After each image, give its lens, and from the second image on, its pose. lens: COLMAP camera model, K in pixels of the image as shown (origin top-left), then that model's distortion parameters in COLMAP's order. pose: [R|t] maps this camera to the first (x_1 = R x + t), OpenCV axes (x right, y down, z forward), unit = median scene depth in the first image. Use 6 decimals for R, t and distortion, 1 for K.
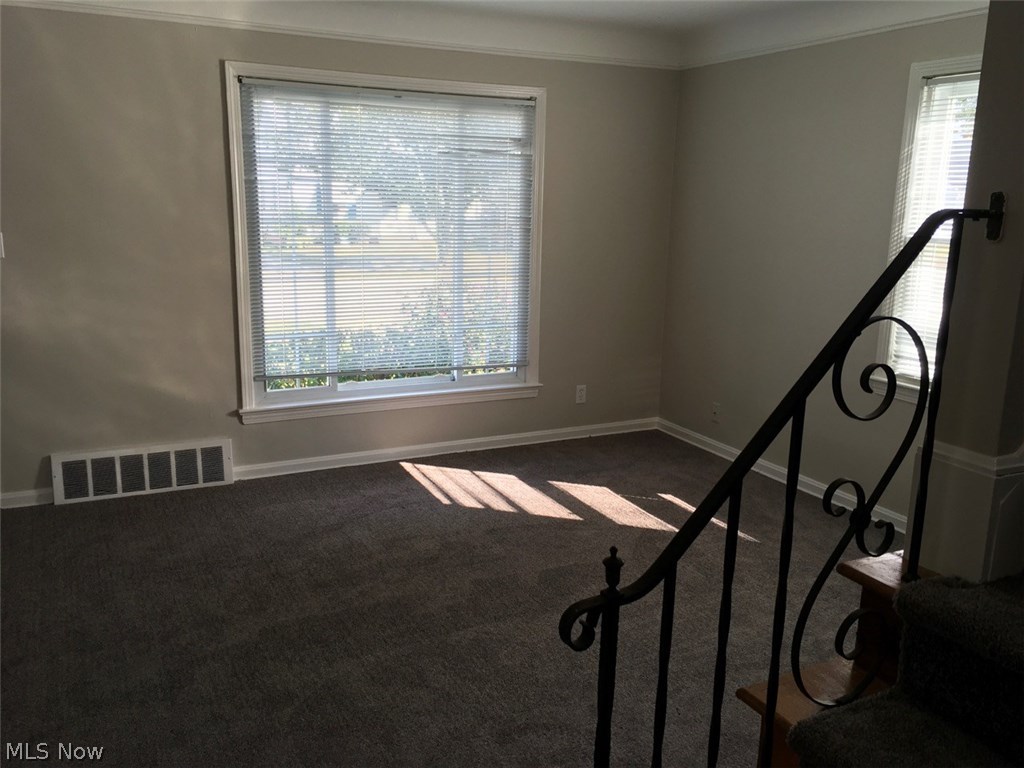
lens RADIAL K [[872.1, 0, 512.0], [0, 872.1, 384.0], [0, 0, 1]] dist [0.015024, 0.006488]
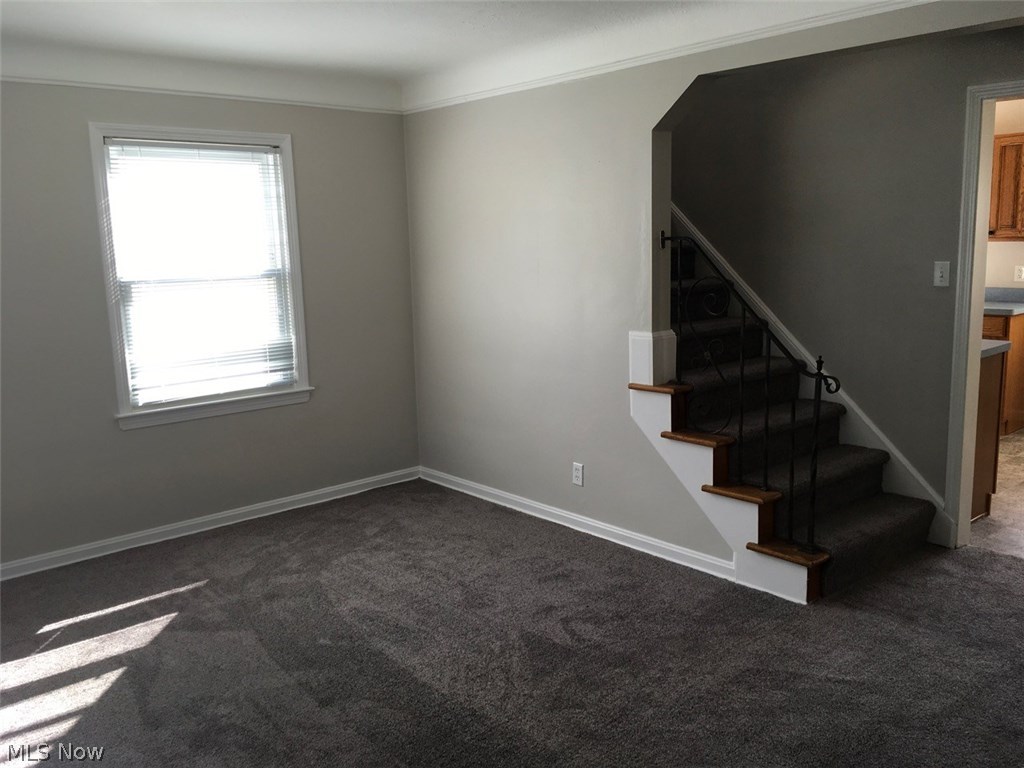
lens RADIAL K [[865.8, 0, 512.0], [0, 865.8, 384.0], [0, 0, 1]] dist [-0.010454, -0.006908]
pose [[-0.251404, -0.184386, 0.950157, -0.682543], [0.234040, 0.940973, 0.244529, -0.187012], [-0.939160, 0.283850, -0.193411, 0.750568]]
